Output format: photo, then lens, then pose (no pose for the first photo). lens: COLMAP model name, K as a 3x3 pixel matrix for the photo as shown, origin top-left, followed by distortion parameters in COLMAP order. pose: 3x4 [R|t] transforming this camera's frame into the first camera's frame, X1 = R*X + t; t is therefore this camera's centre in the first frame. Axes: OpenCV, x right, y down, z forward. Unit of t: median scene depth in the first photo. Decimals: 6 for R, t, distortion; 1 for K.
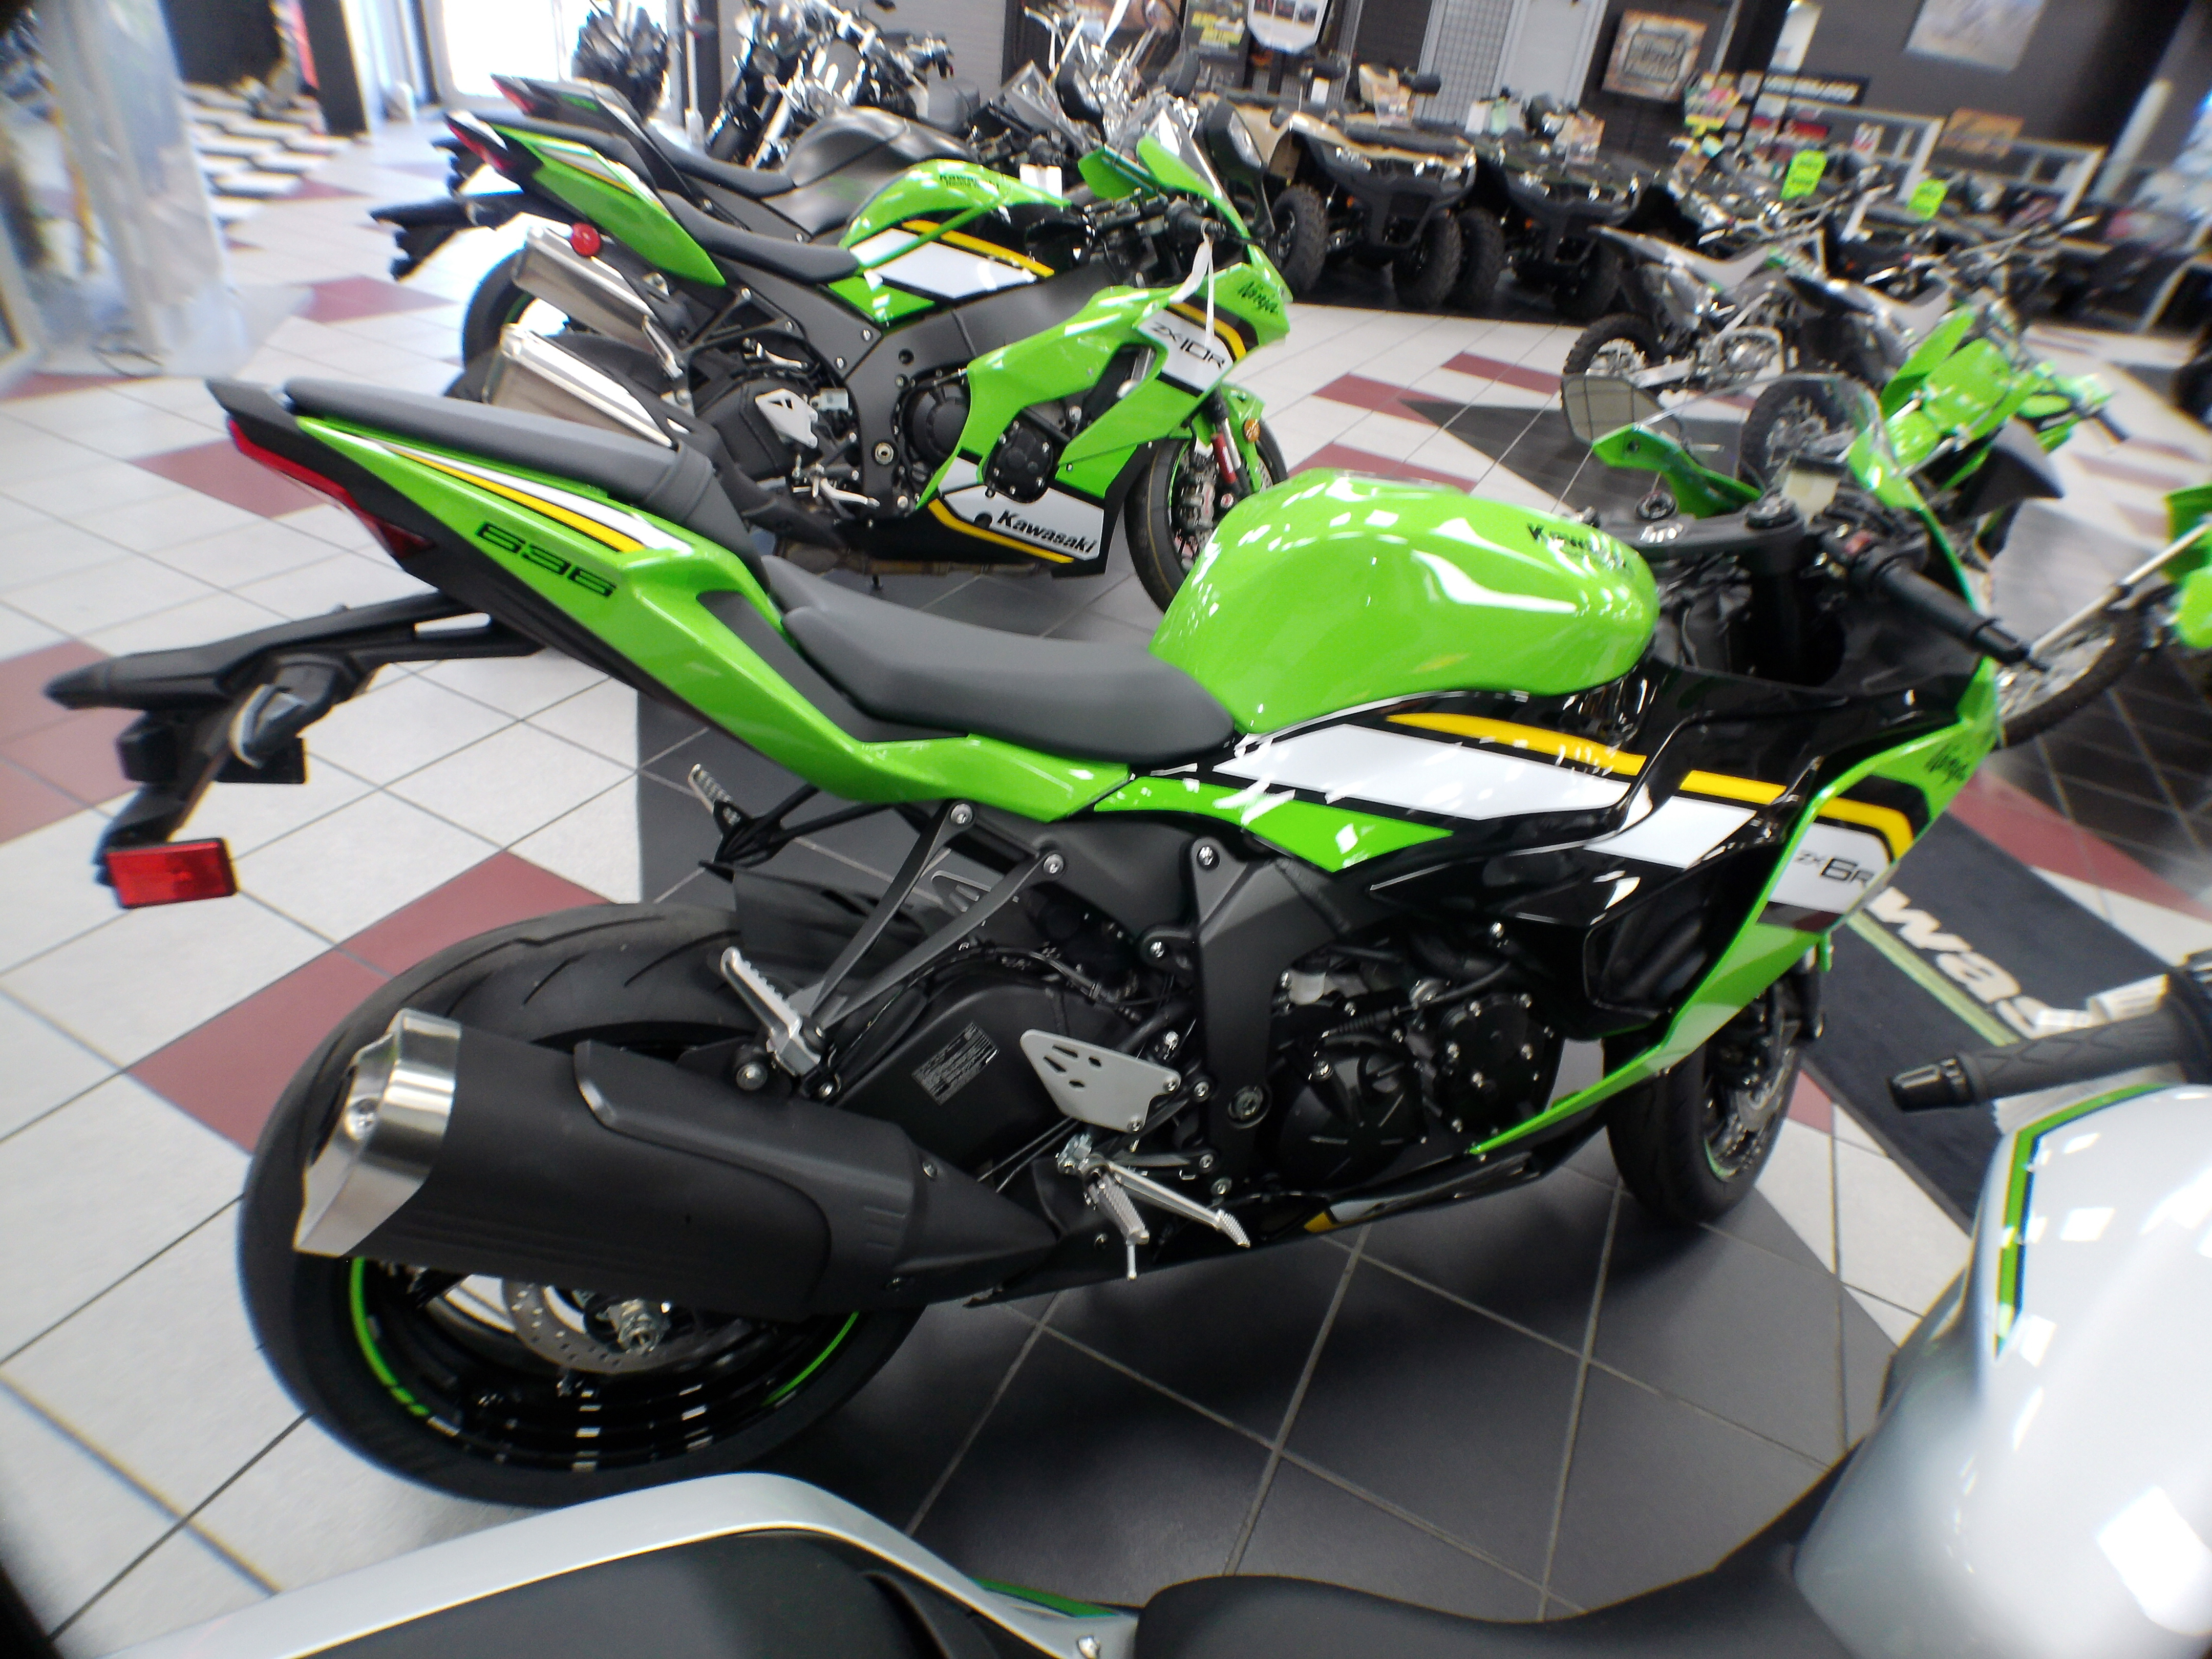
lens RADIAL K [[1199.1, 0, 1106.0], [0, 1199.1, 829.5], [0, 0, 1]] dist [-0.031409, 0.004046]
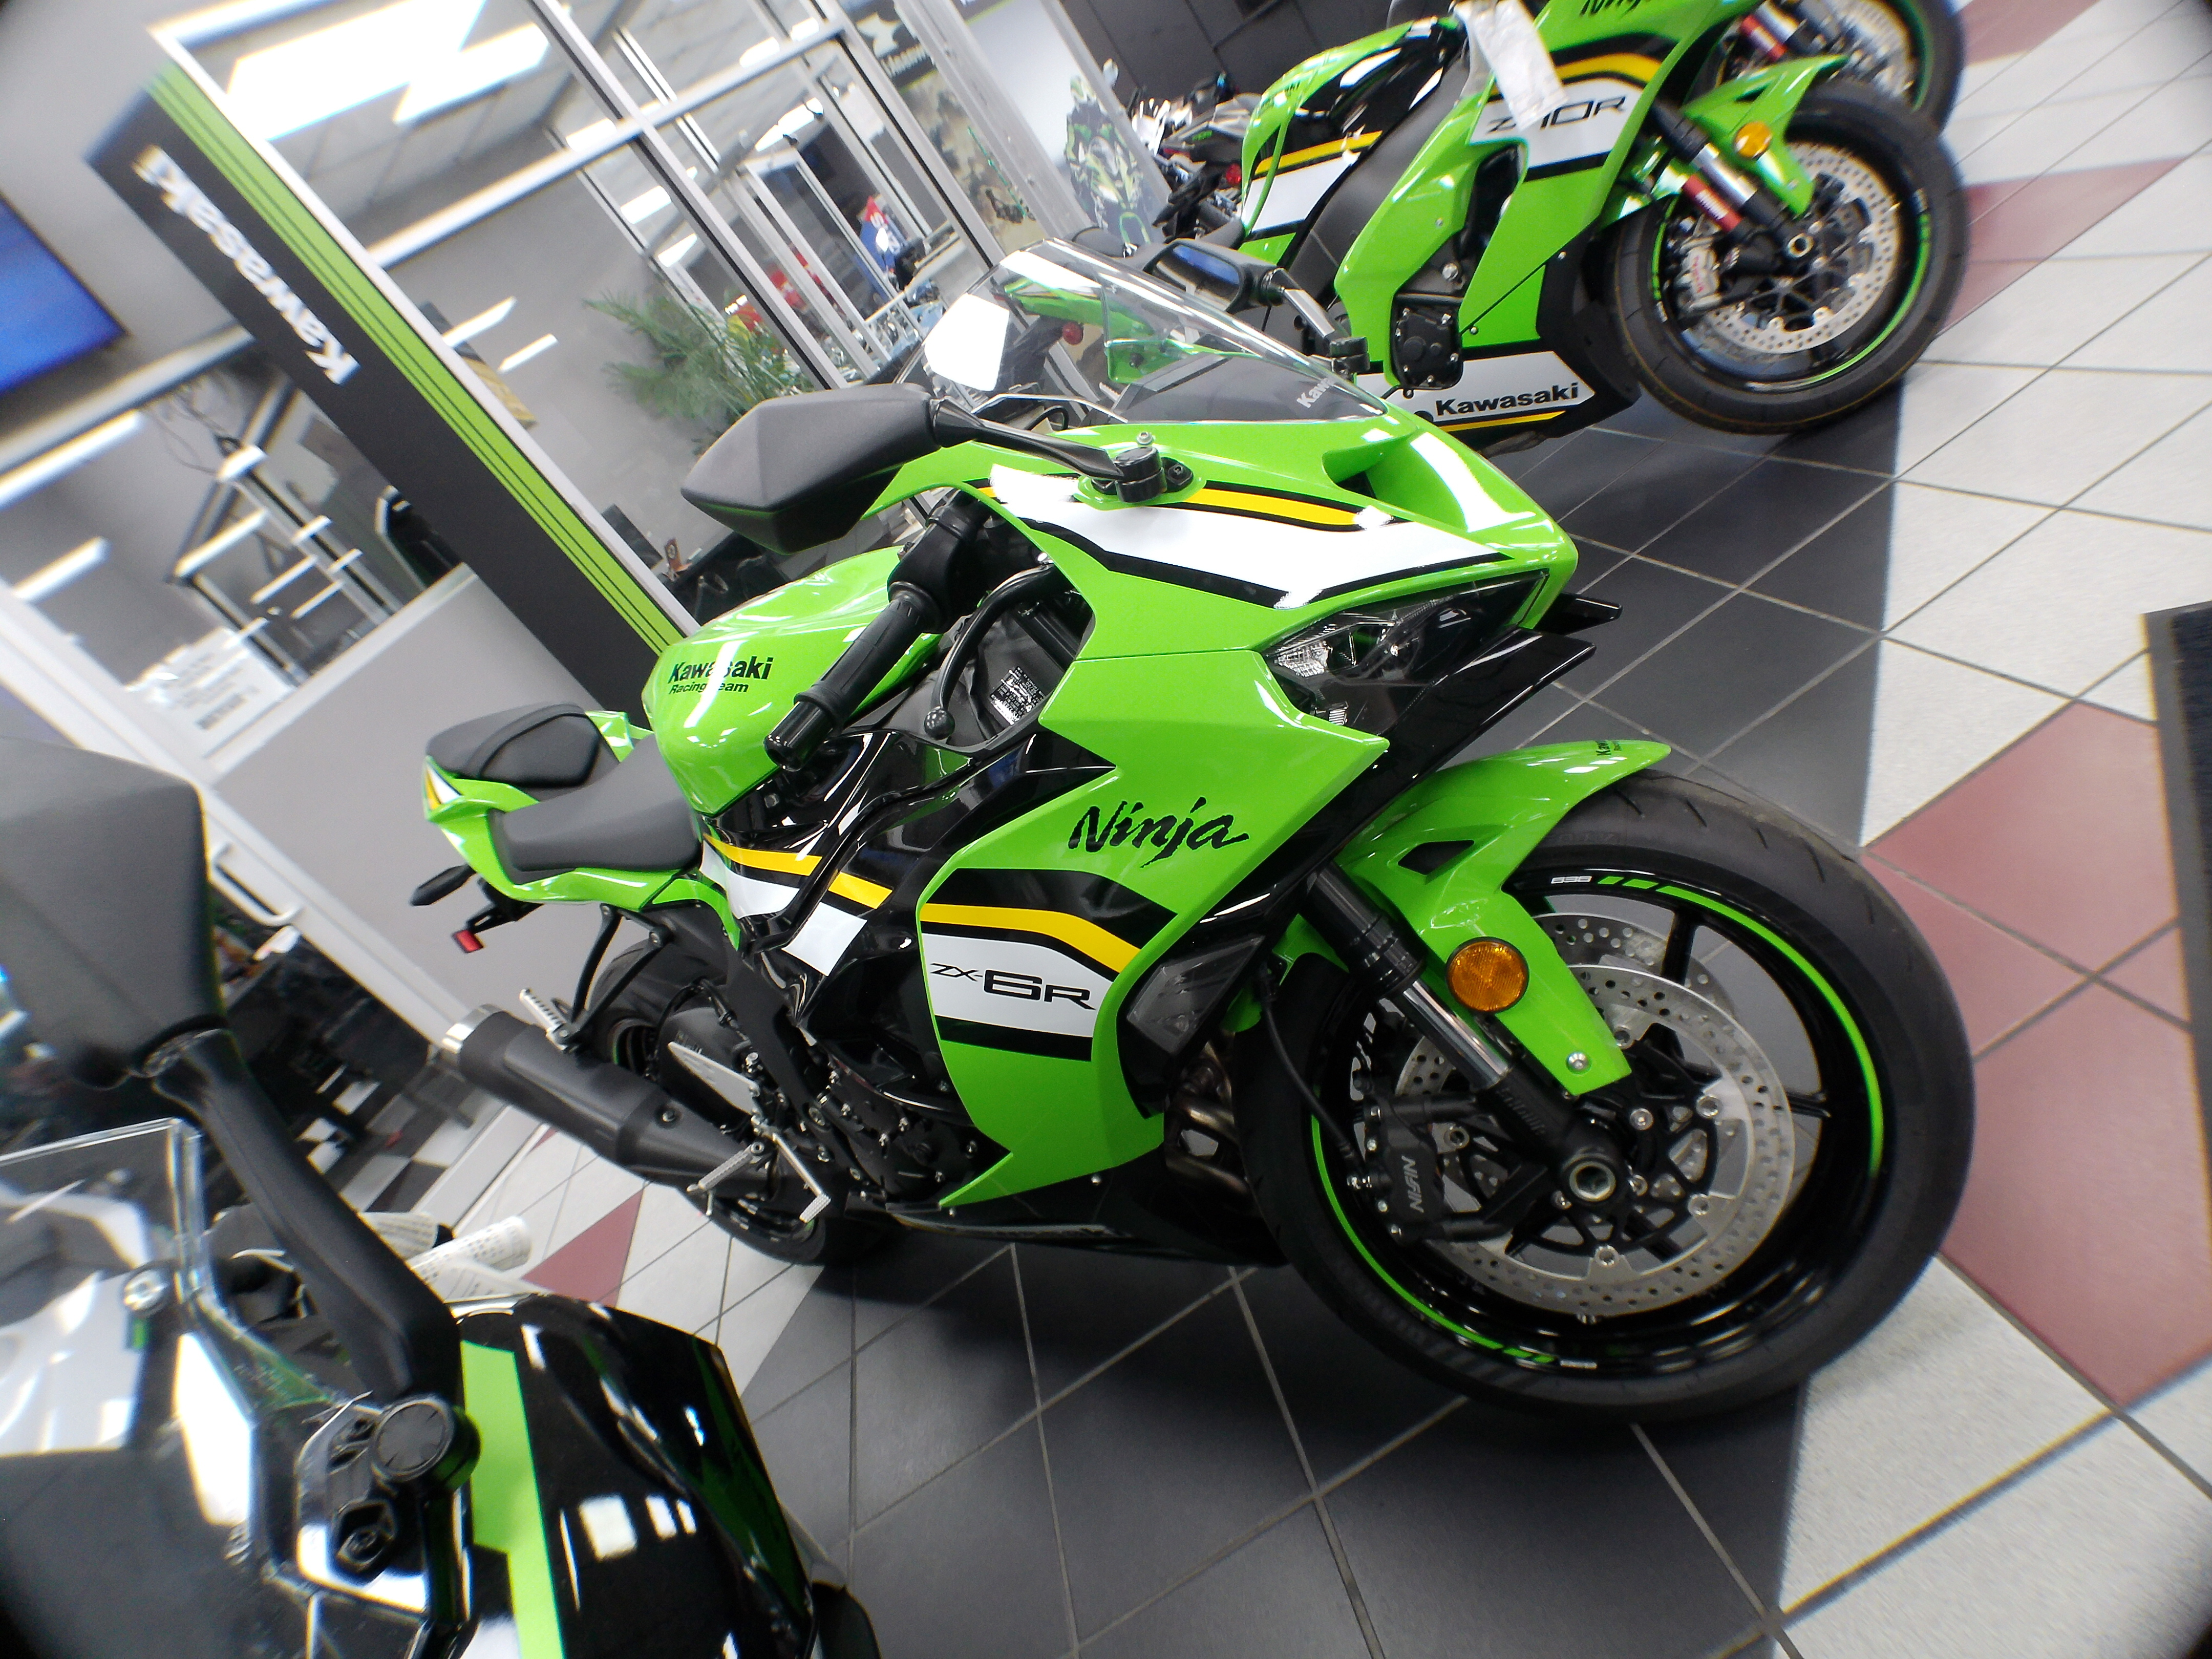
lens RADIAL K [[1185.5, 0, 1108.5], [0, 1185.5, 829.0], [0, 0, 1]] dist [-0.022234, -0.002043]
pose [[0.446548, -0.000784, -0.894759, 0.626989], [0.152298, 0.985474, 0.075144, -0.053121], [0.881703, -0.169825, 0.440181, 0.340967]]
